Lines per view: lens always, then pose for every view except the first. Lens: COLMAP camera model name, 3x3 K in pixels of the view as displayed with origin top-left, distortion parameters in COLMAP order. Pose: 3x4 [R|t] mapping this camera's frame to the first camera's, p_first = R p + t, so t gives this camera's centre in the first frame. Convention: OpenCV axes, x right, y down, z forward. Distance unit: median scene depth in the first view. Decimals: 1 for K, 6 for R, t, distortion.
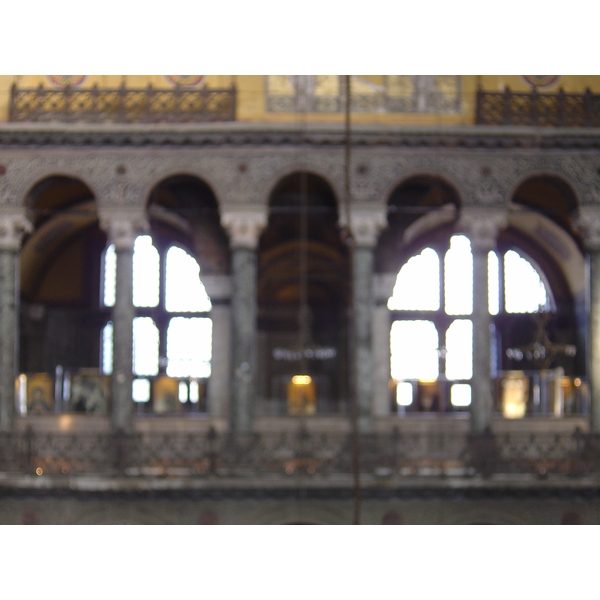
lens RADIAL K [[1191.6, 0, 300.0], [0, 1191.6, 299.2], [0, 0, 1]] dist [-0.076880, 0.000000]
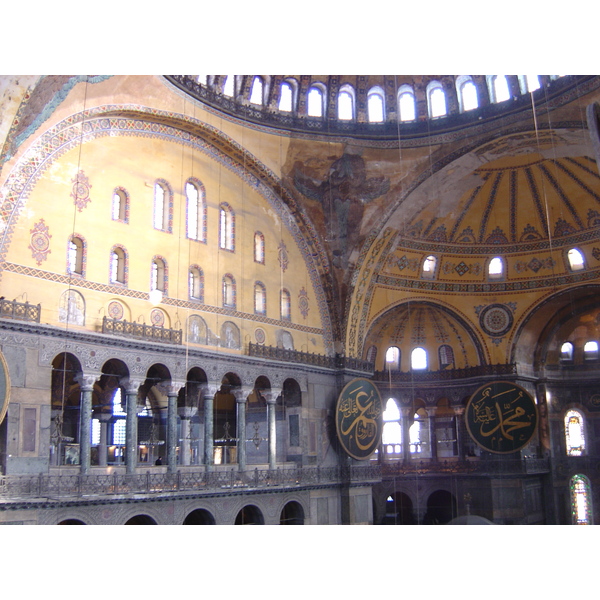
lens RADIAL K [[677.0, 0, 299.7], [0, 677.0, 299.5], [0, 0, 1]] dist [-0.131607, 0.000000]
pose [[0.598314, 0.156537, 0.785822, -1.013818], [-0.026383, 0.984048, -0.175936, -0.001647], [-0.800827, 0.084532, 0.592899, -0.039039]]
